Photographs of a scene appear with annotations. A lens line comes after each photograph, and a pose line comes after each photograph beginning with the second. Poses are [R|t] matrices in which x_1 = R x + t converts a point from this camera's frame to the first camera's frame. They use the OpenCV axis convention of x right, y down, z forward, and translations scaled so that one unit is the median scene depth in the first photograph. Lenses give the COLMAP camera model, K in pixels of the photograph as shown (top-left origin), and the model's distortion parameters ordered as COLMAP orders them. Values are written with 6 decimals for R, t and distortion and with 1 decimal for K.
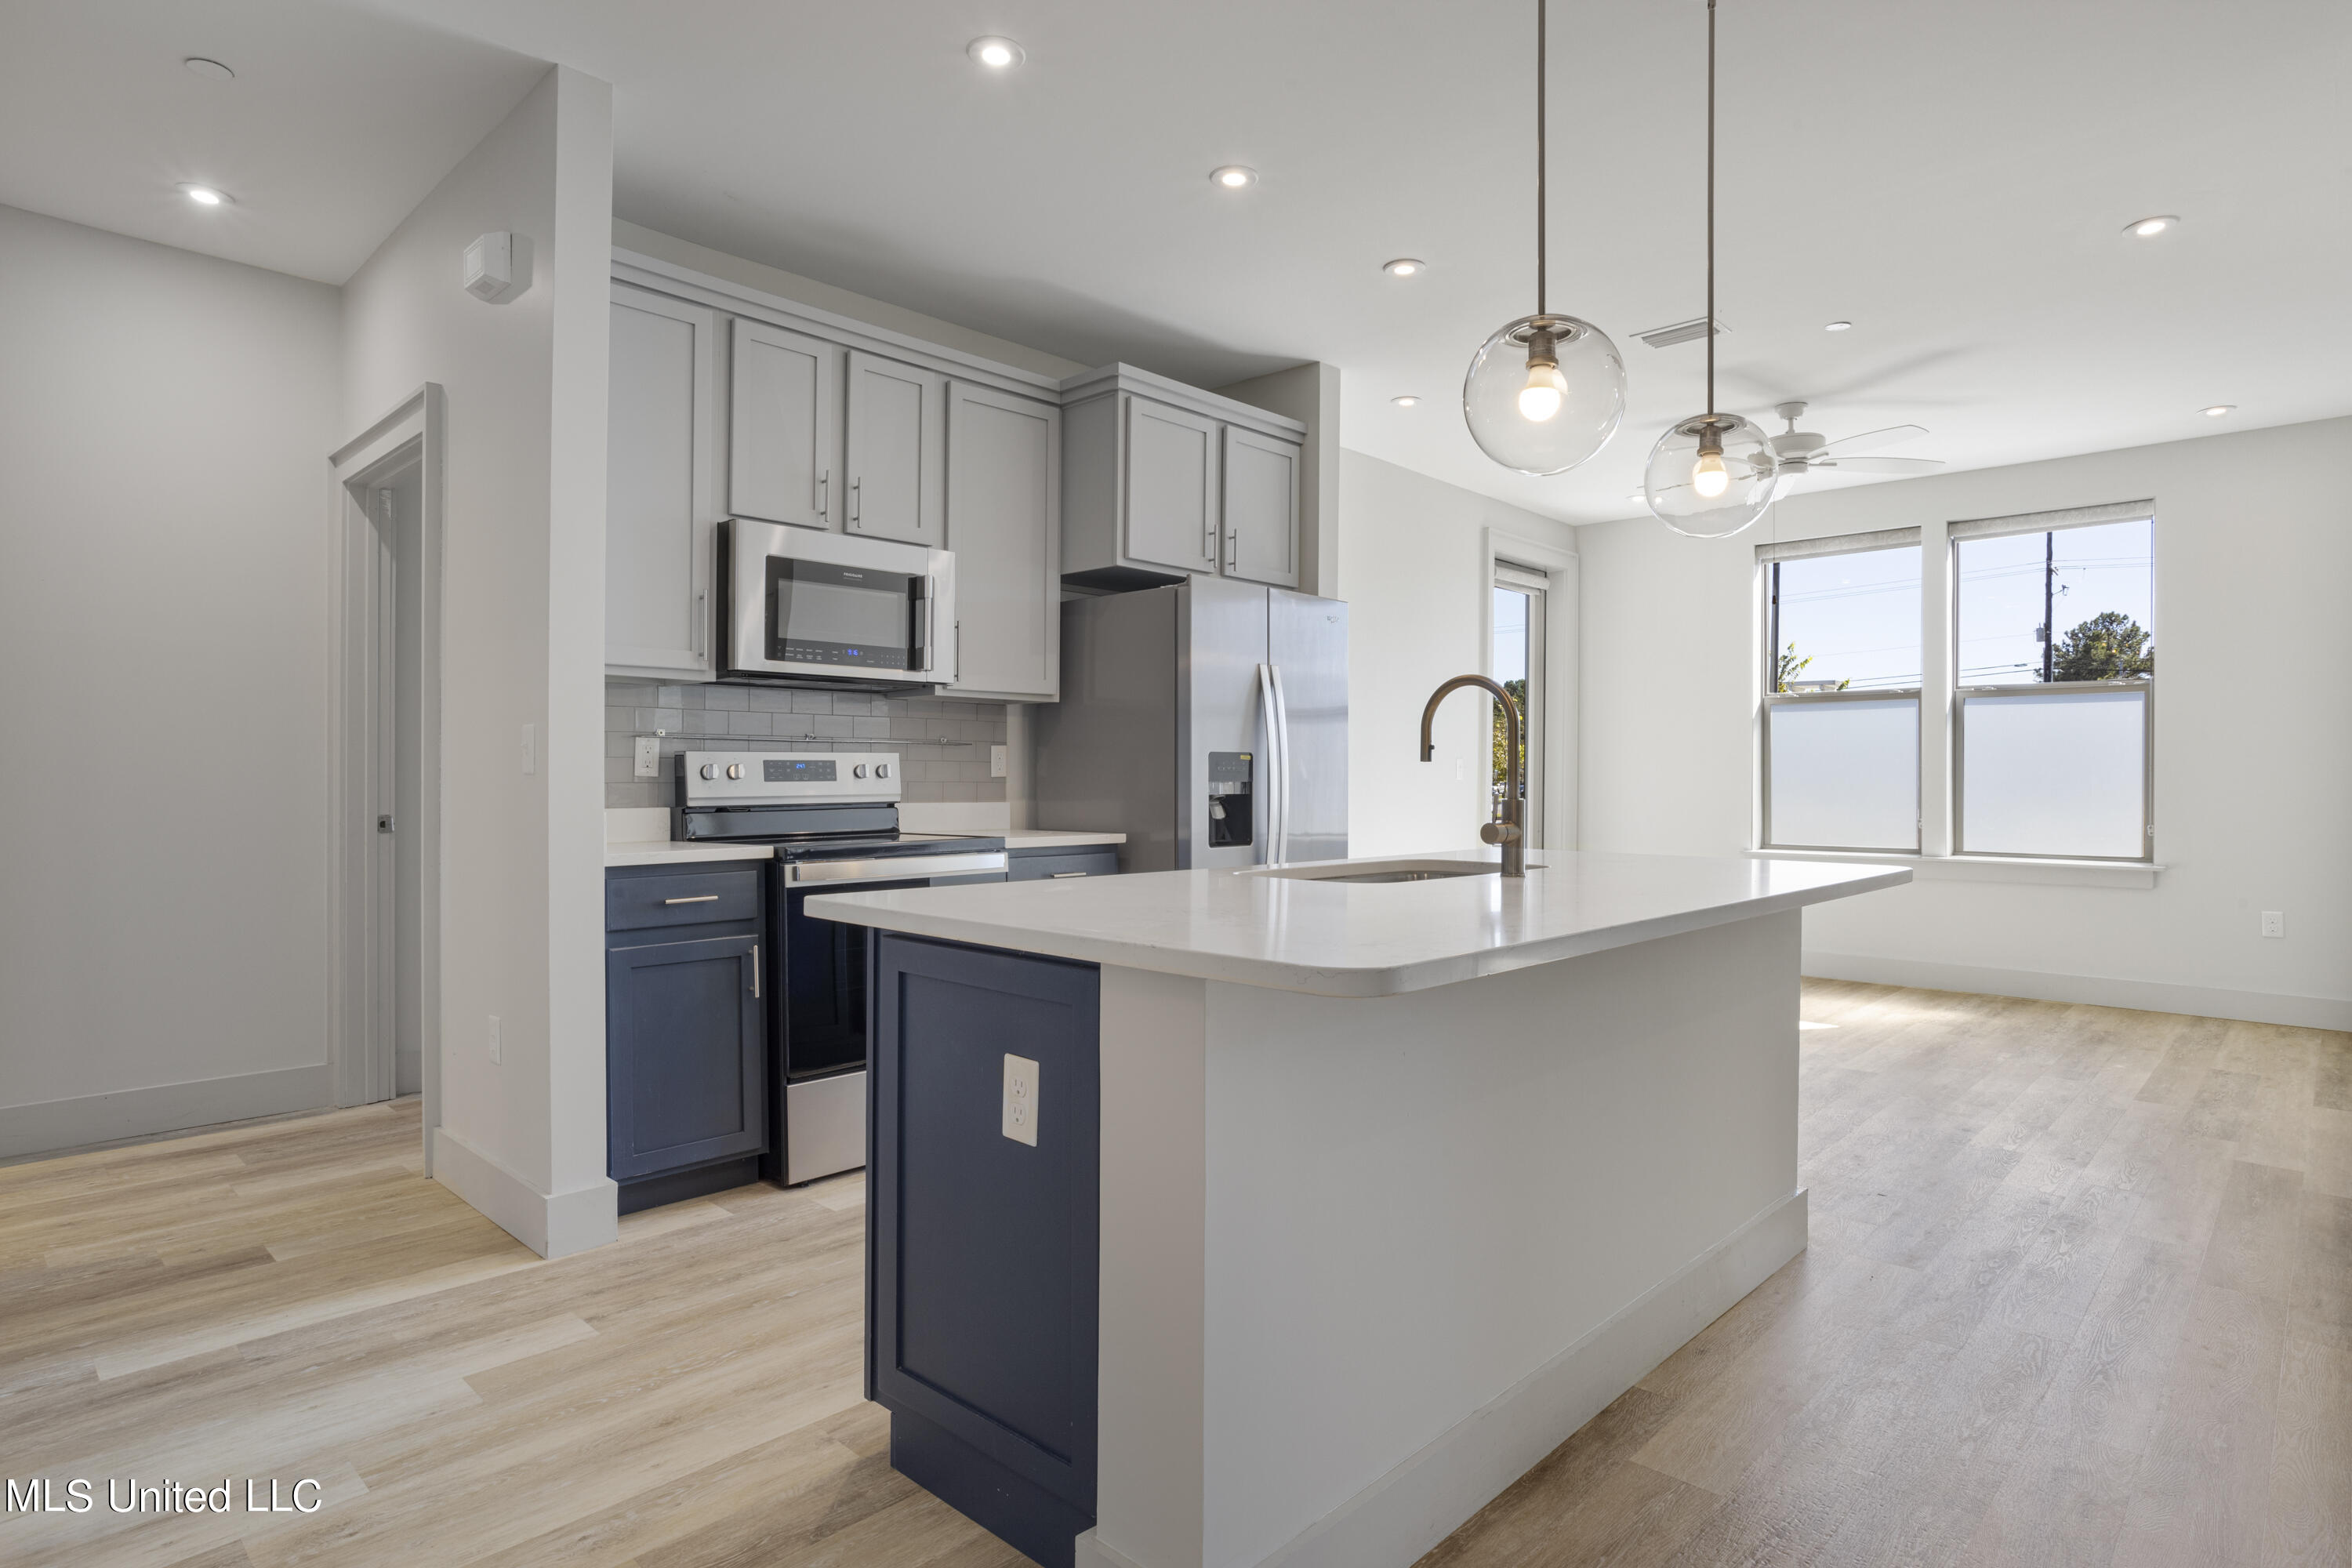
lens RADIAL K [[1255.0, 0, 1167.0], [0, 1255.0, 779.6], [0, 0, 1]] dist [-0.047064, 0.028642]
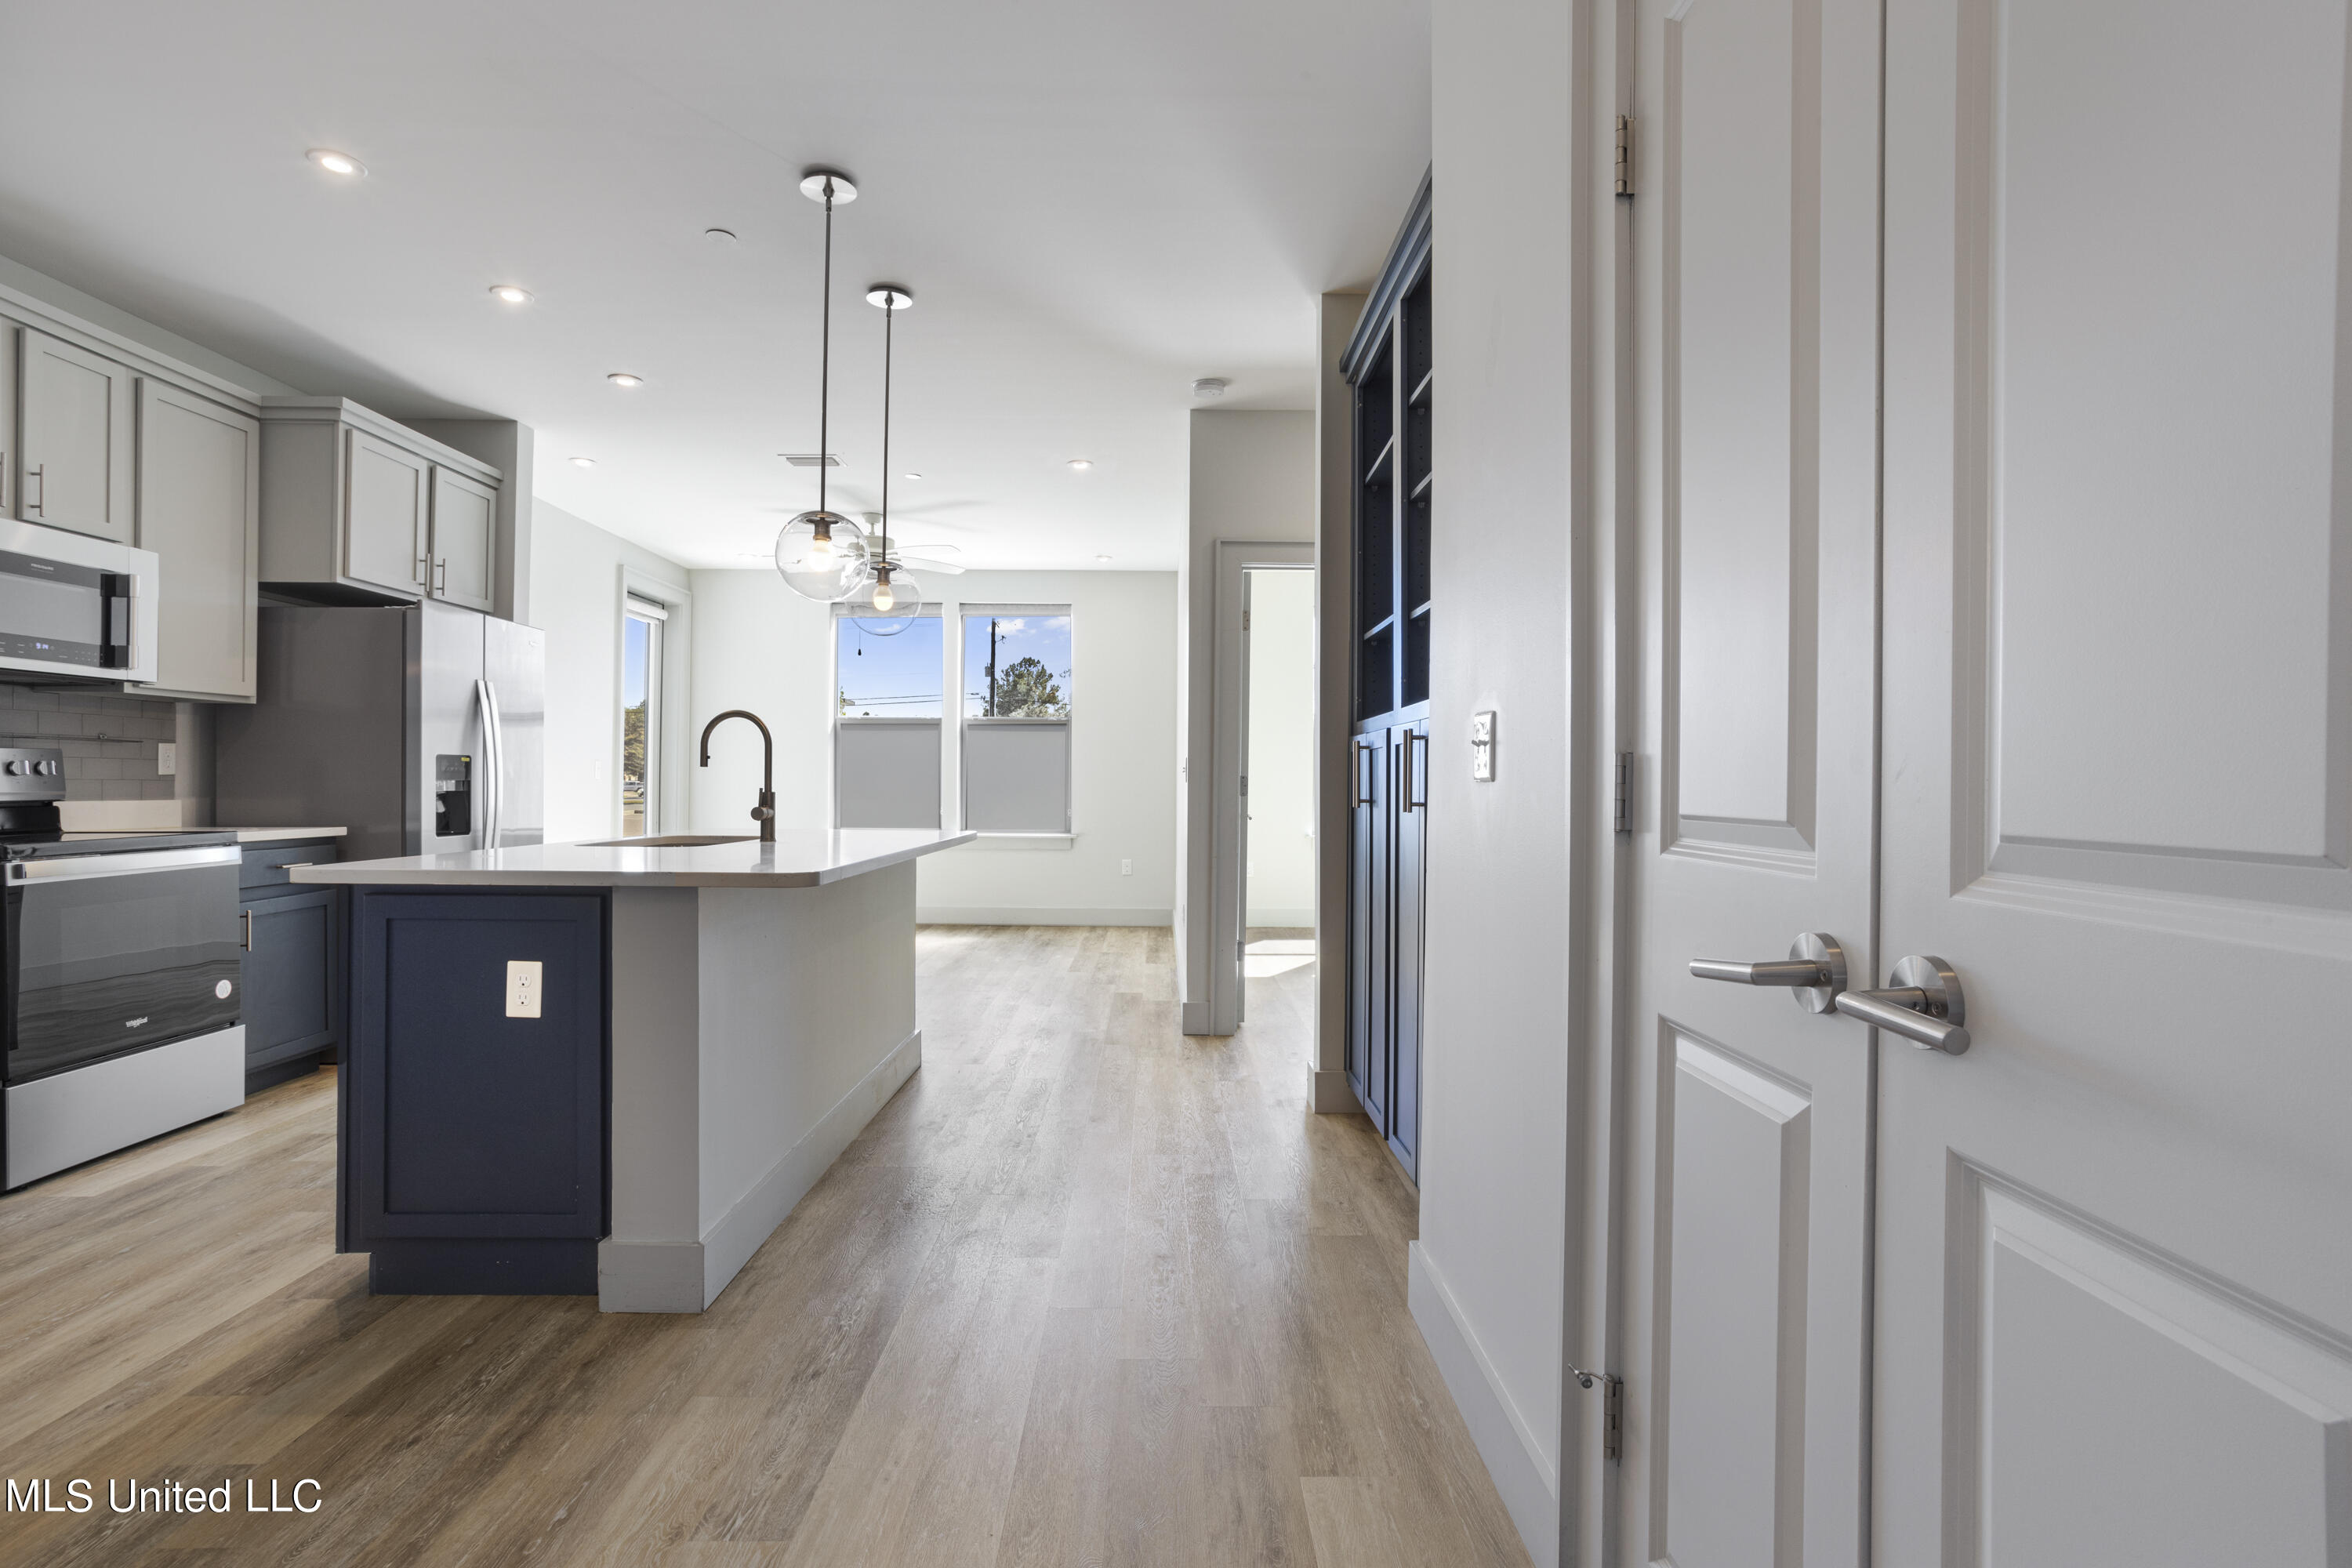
lens RADIAL K [[1152.8, 0, 1170.1], [0, 1152.8, 786.5], [0, 0, 1]] dist [-0.052858, 0.033139]
pose [[0.713449, -0.000904, 0.700706, -0.212667], [-0.002859, 0.999987, 0.004202, 0.001069], [-0.700701, -0.005002, 0.713438, -0.214175]]
